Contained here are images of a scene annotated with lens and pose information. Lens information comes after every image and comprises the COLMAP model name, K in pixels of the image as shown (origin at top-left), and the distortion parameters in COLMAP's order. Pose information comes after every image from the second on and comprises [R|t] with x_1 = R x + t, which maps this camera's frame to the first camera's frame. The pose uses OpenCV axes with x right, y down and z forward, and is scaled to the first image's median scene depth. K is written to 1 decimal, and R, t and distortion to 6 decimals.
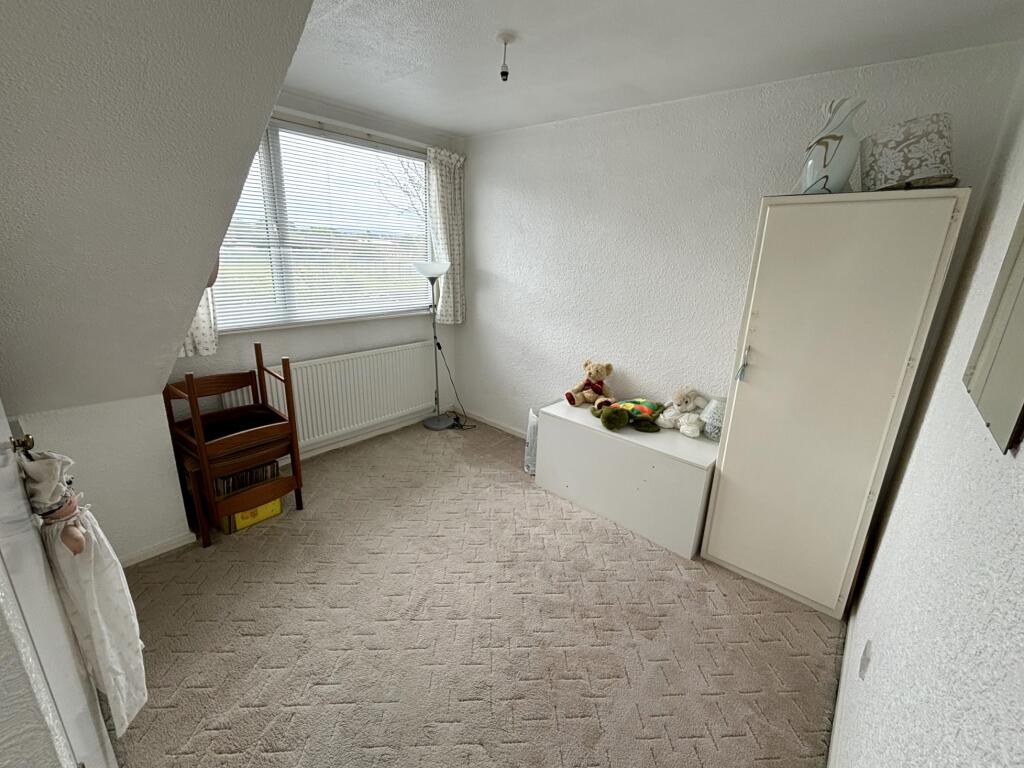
lens RADIAL K [[412.6, 0, 512.0], [0, 412.6, 384.0], [0, 0, 1]] dist [0.003433, 0.000282]
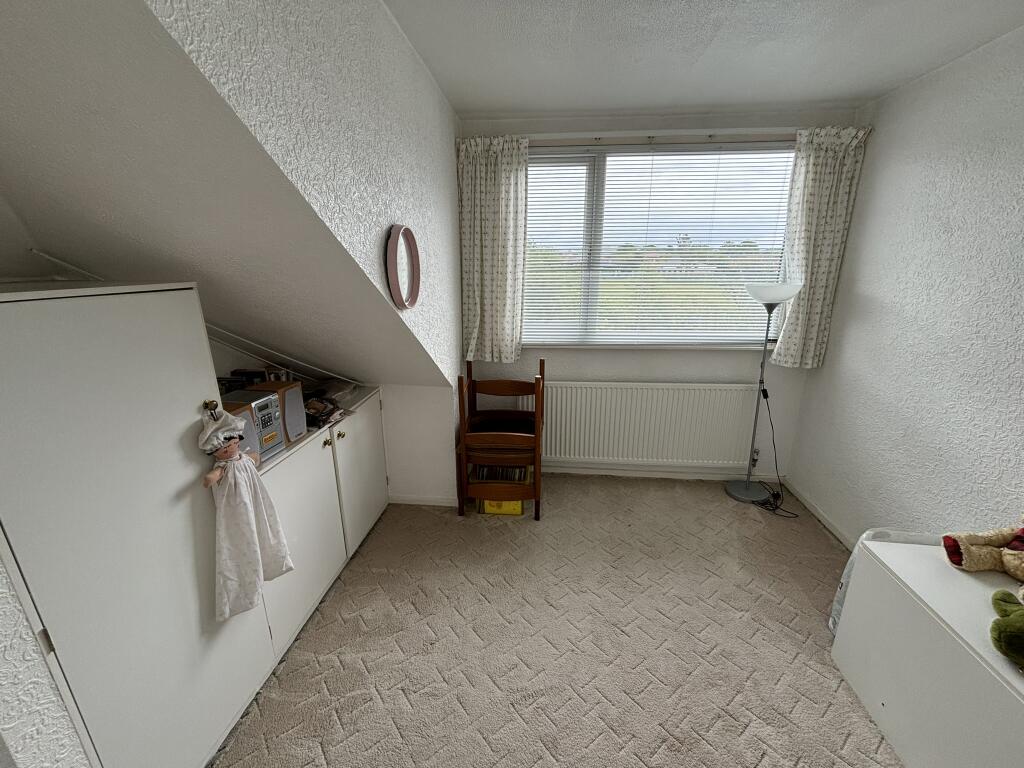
lens RADIAL K [[412.6, 0, 512.0], [0, 412.6, 384.0], [0, 0, 1]] dist [0.003433, 0.000282]
pose [[0.593952, 0.188684, -0.782061, 0.154422], [-0.221763, 0.972845, 0.066292, -0.065735], [0.773332, 0.134058, 0.619666, 0.200603]]
